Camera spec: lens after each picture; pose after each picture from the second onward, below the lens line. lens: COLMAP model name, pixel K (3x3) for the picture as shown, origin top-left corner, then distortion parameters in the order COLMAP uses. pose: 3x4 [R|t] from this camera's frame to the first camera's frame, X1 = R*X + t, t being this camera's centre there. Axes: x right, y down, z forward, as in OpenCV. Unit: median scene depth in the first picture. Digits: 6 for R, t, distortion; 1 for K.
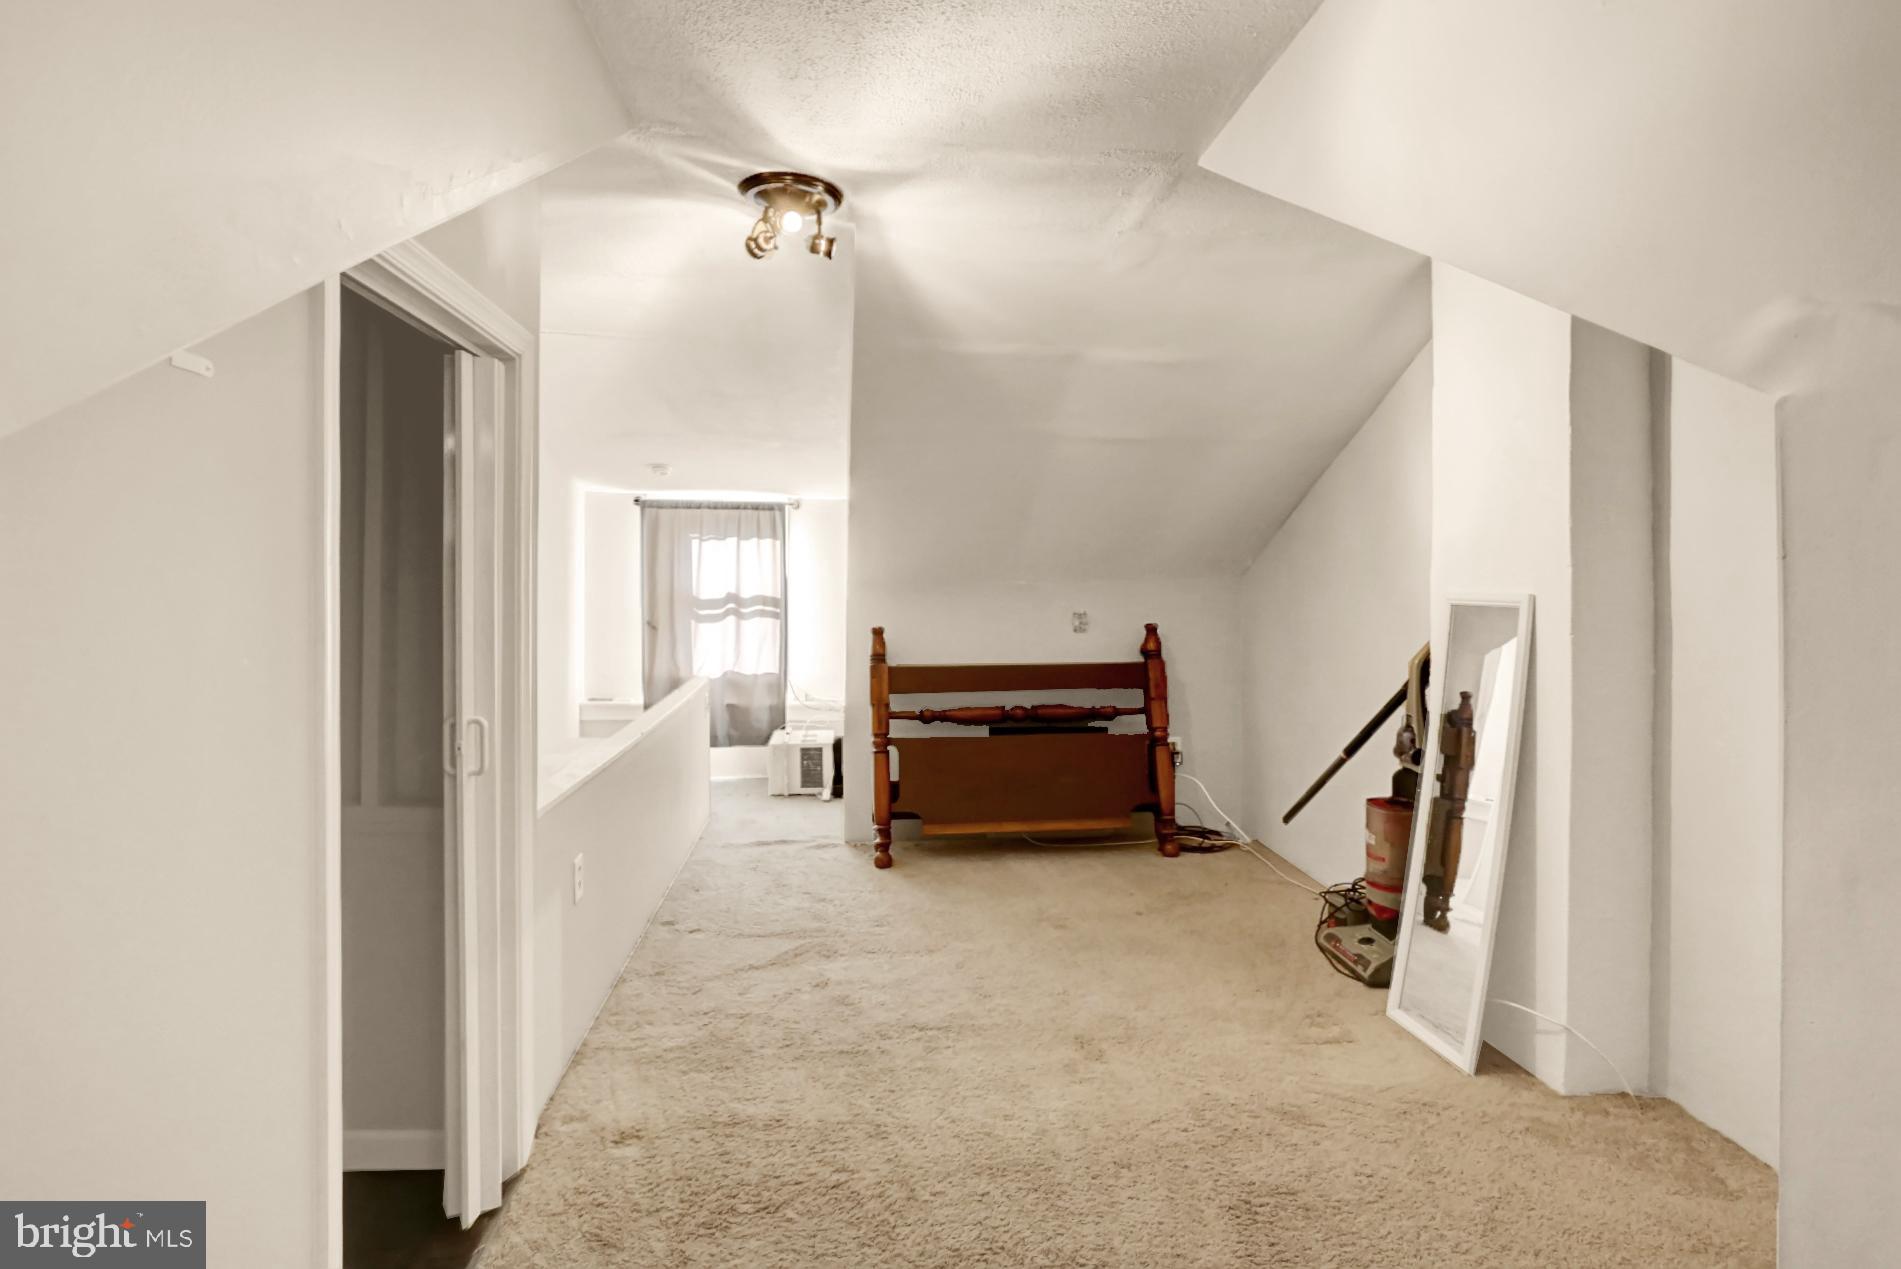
lens RADIAL K [[970.8, 0, 950.5], [0, 970.8, 585.4], [0, 0, 1]] dist [-0.000320, -0.000050]
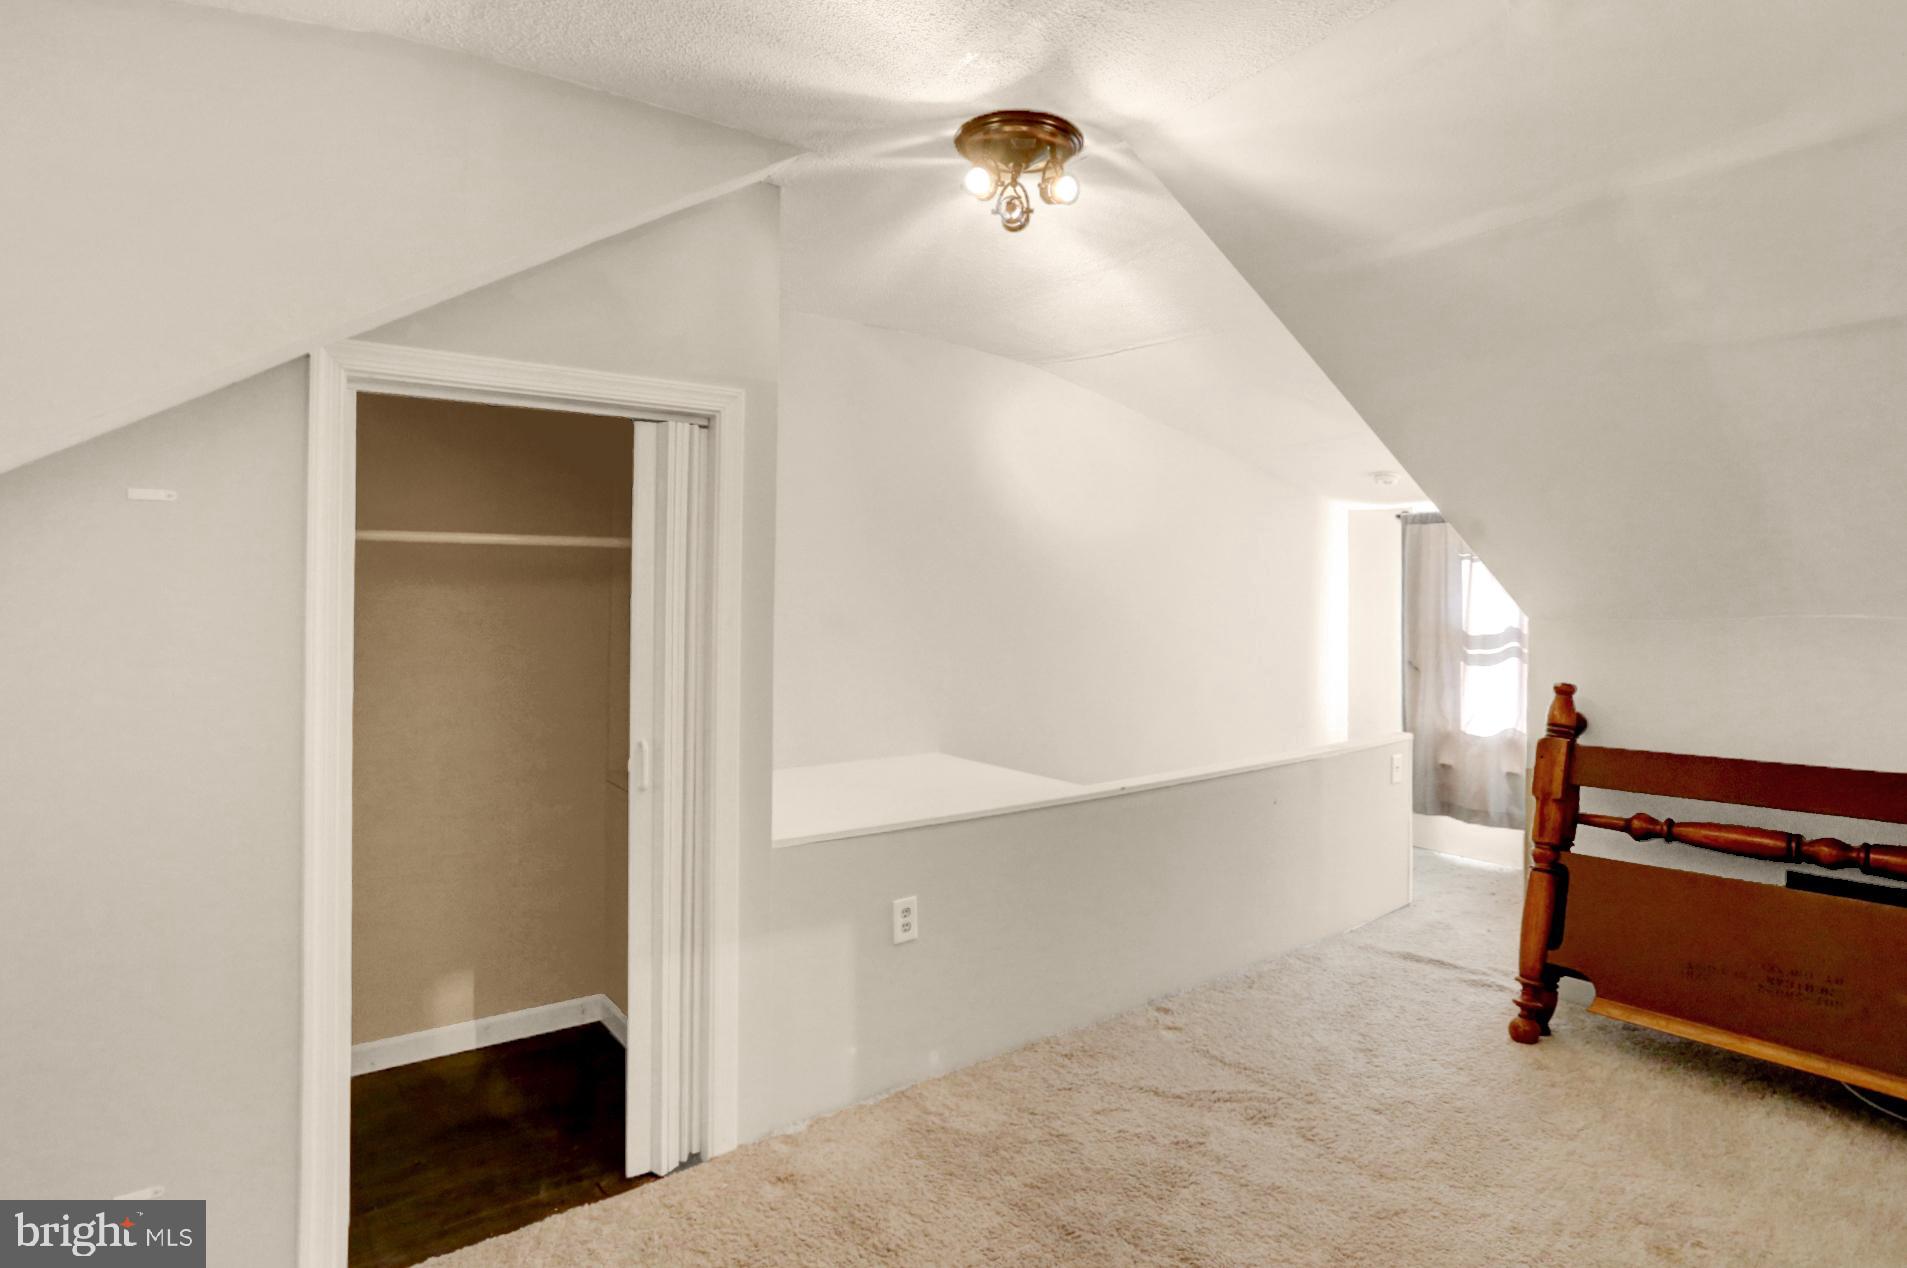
lens RADIAL K [[1023.2, 0, 953.5], [0, 1023.2, 634.0], [0, 0, 1]] dist [-0.073518, 0.056369]
pose [[0.523809, 0.014675, -0.851709, 0.373095], [0.004413, 0.999791, 0.019940, -0.008369], [0.851824, -0.014203, 0.523635, 0.364078]]
